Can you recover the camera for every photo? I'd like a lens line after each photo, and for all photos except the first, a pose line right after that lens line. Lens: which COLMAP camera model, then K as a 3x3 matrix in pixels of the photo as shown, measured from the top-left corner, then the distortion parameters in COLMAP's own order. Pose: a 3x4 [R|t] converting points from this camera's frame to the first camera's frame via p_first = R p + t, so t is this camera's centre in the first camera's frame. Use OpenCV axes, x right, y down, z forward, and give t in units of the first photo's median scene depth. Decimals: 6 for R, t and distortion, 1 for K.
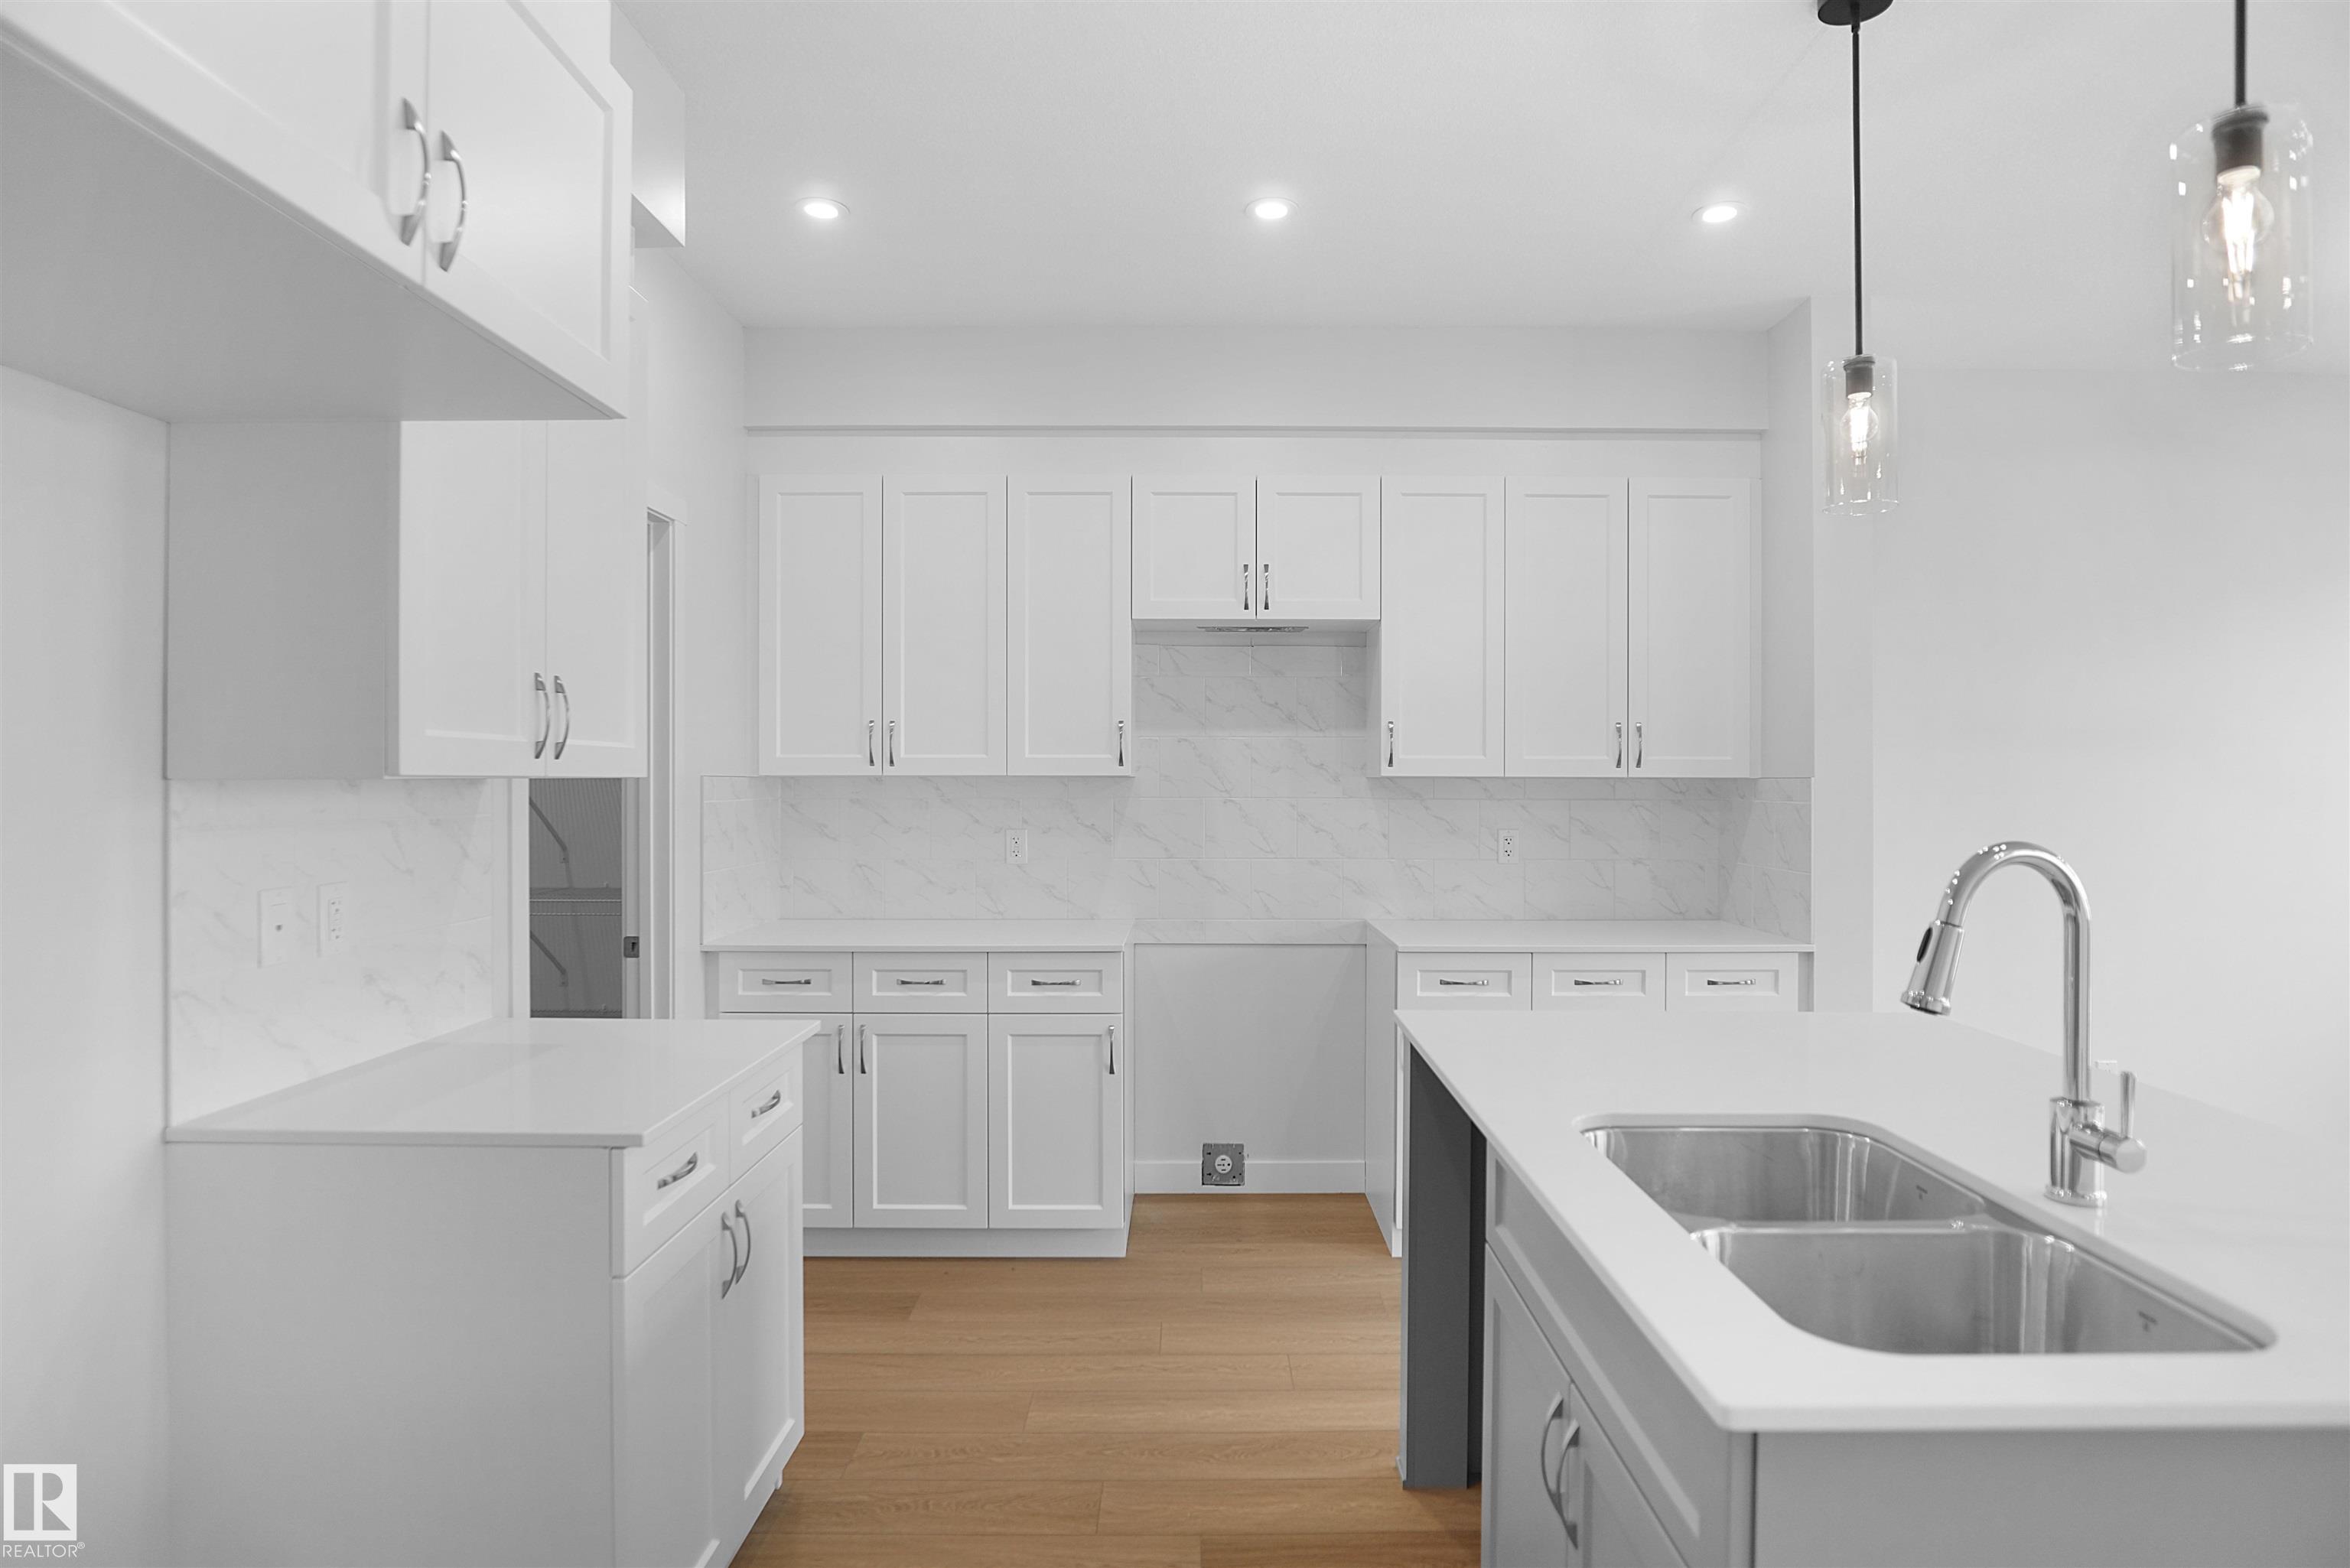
lens RADIAL K [[1267.9, 0, 1181.6], [0, 1267.9, 771.7], [0, 0, 1]] dist [-0.028125, 0.000832]
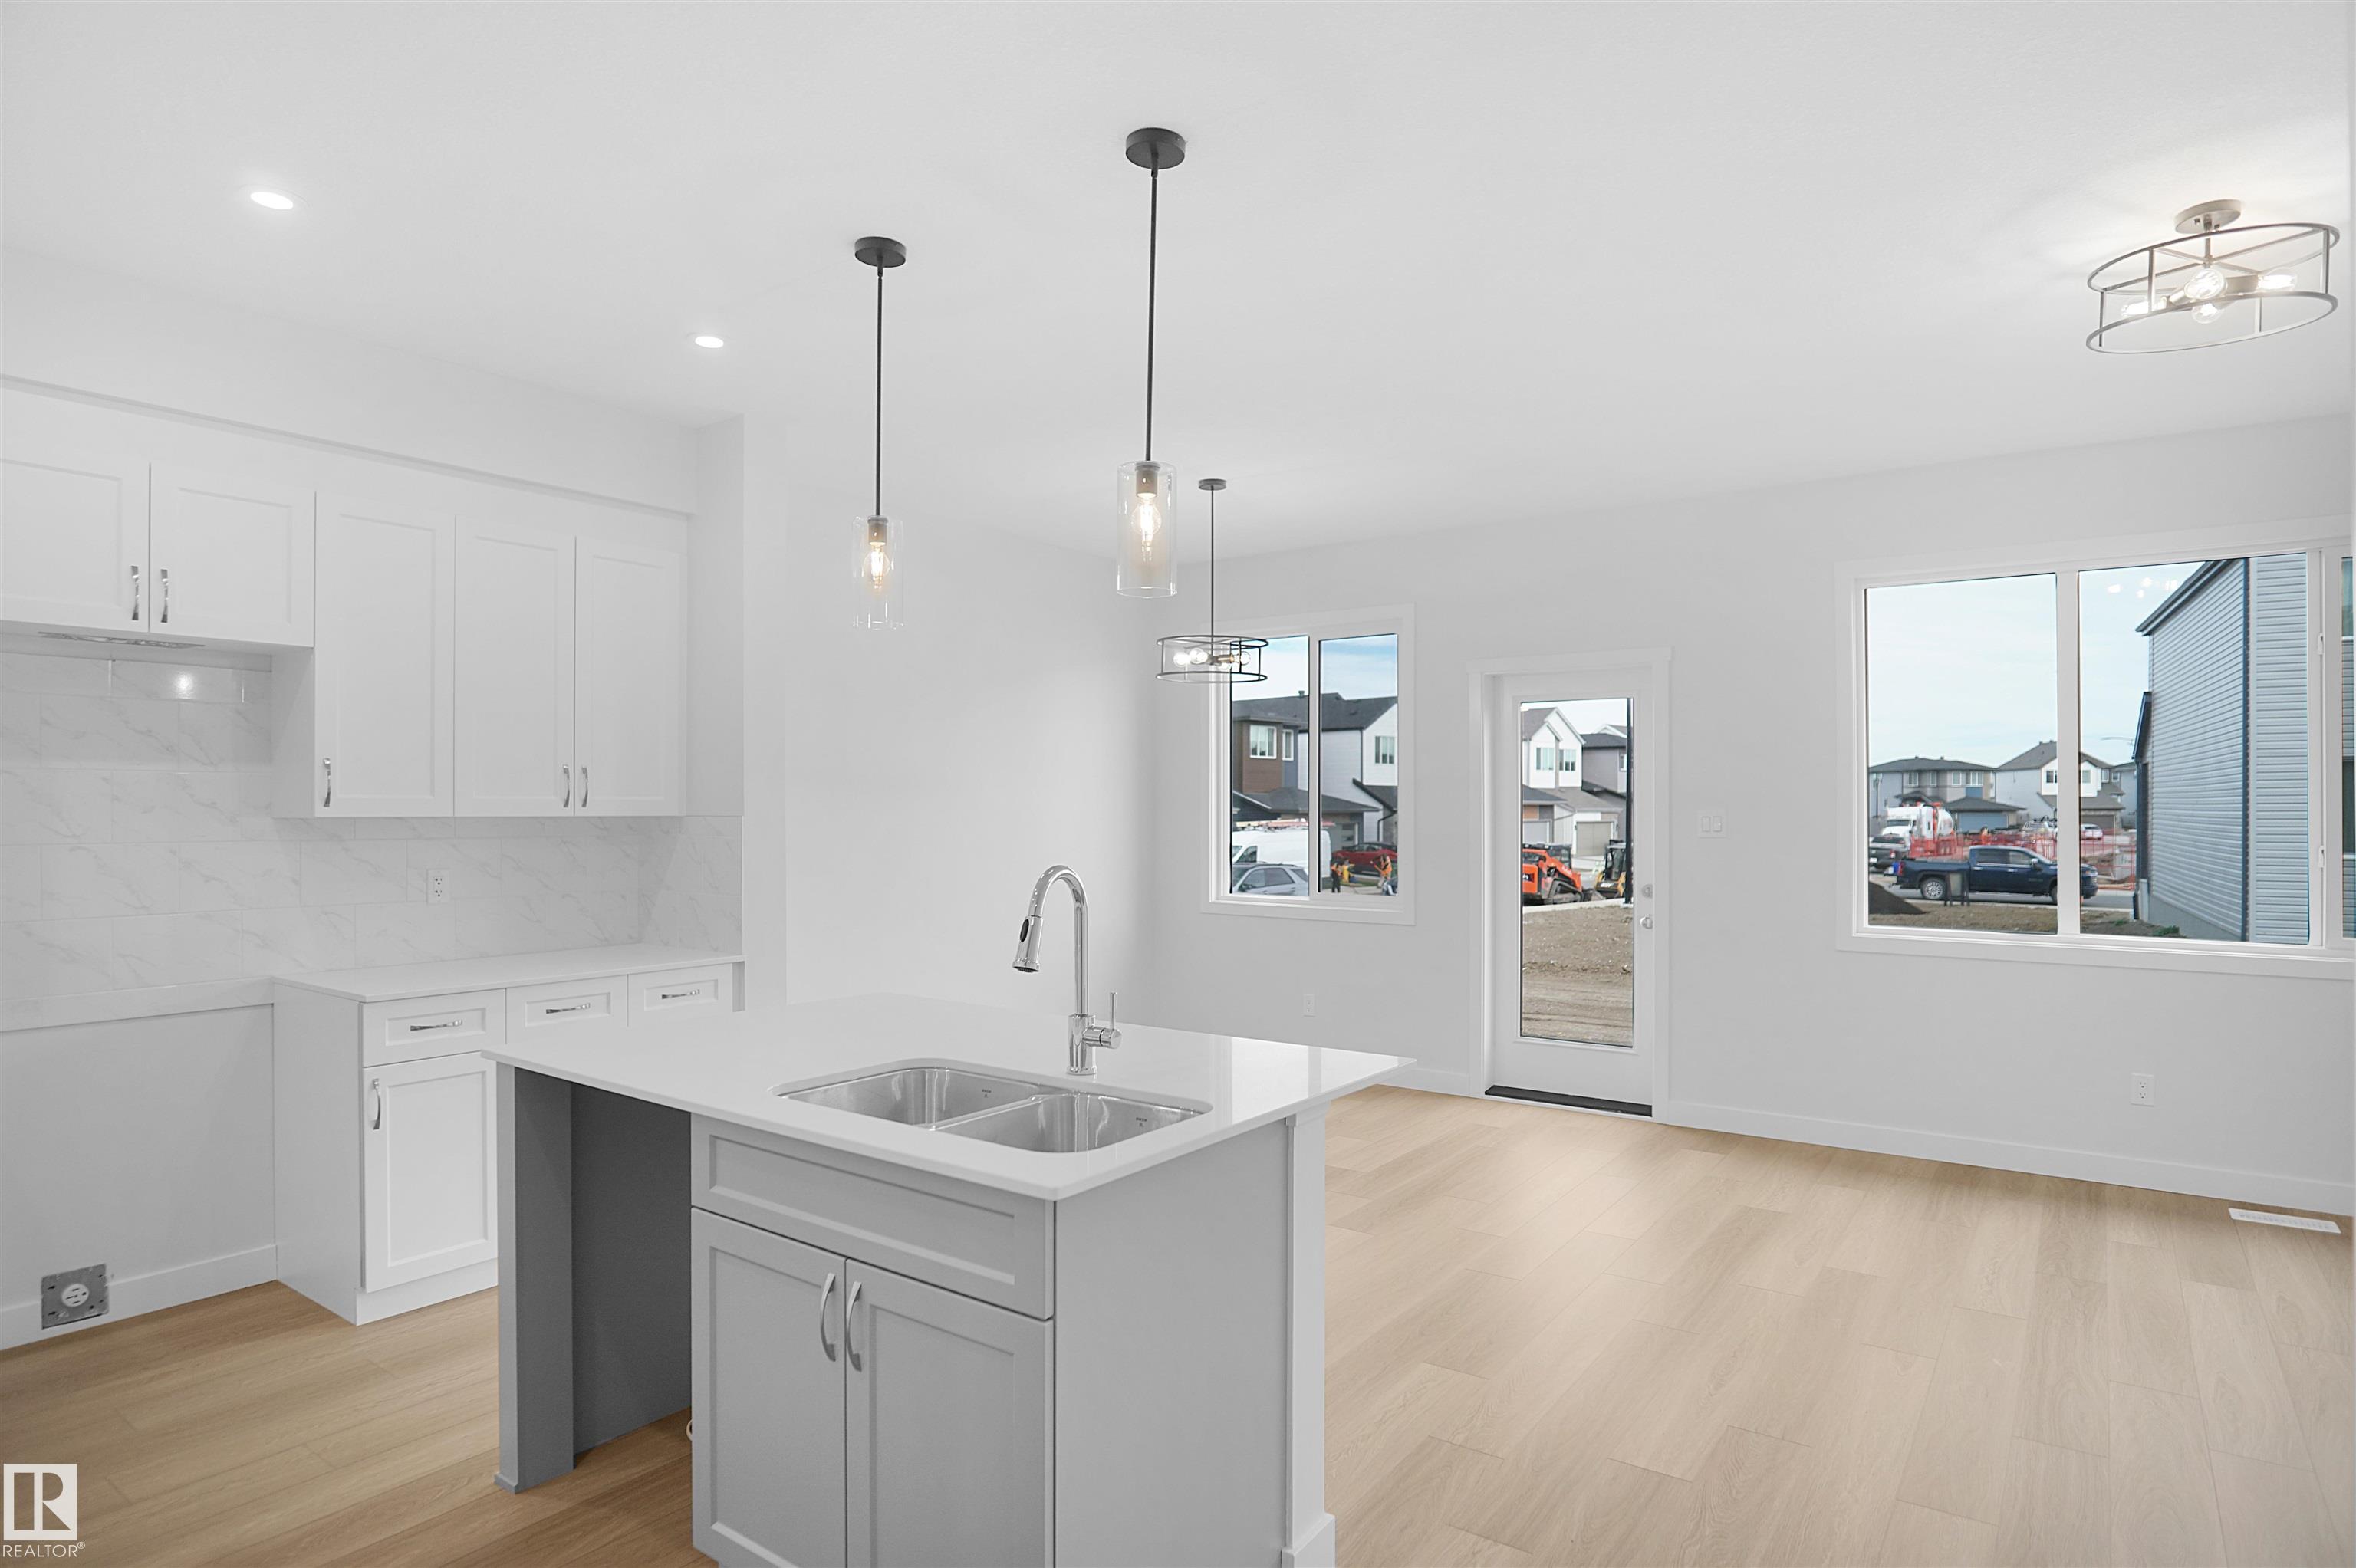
lens RADIAL K [[1295.2, 0, 1183.0], [0, 1295.2, 802.6], [0, 0, 1]] dist [-0.028059, 0.000876]
pose [[0.581531, -0.000483, 0.813524, -0.253650], [-0.003938, 0.999986, 0.003409, -0.013941], [-0.813515, -0.005186, 0.581521, -0.058433]]
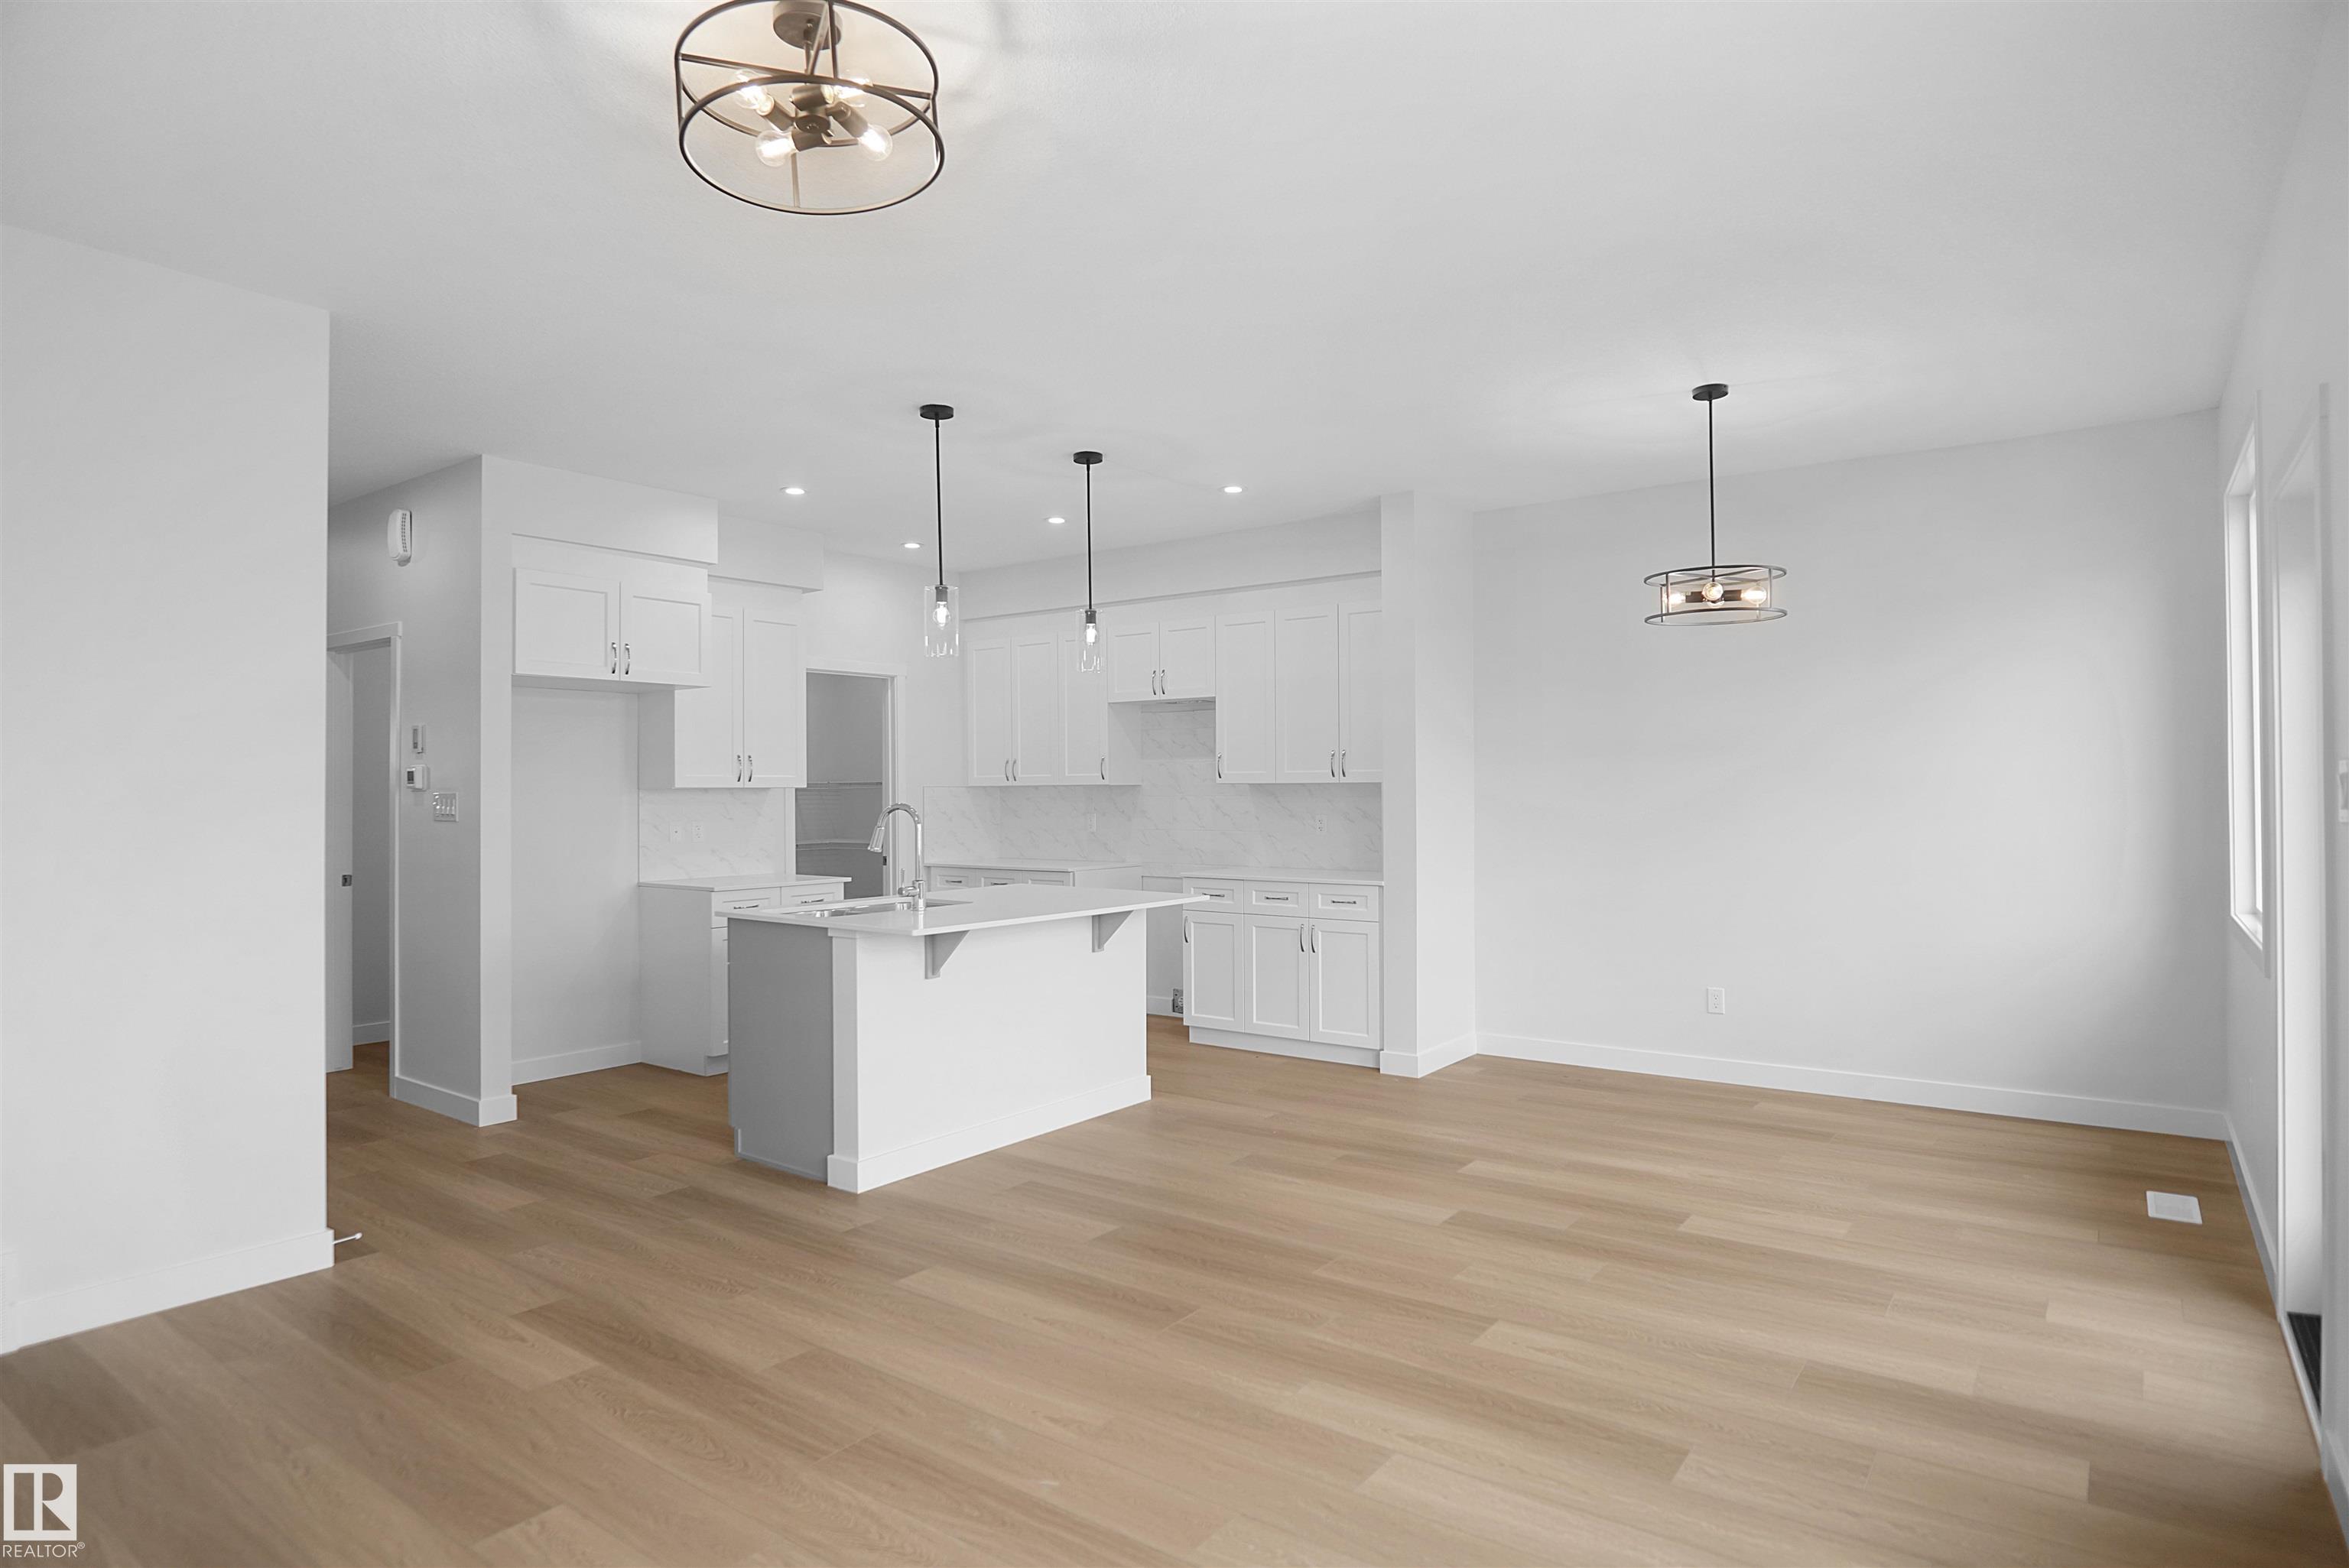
lens RADIAL K [[1286.8, 0, 1223.7], [0, 1286.8, 774.0], [0, 0, 1]] dist [-0.028792, -0.000526]
pose [[0.816405, -0.013494, -0.577323, 1.312976], [0.010595, 0.999909, -0.008389, 0.005740], [0.577383, 0.000732, 0.816473, -0.520881]]
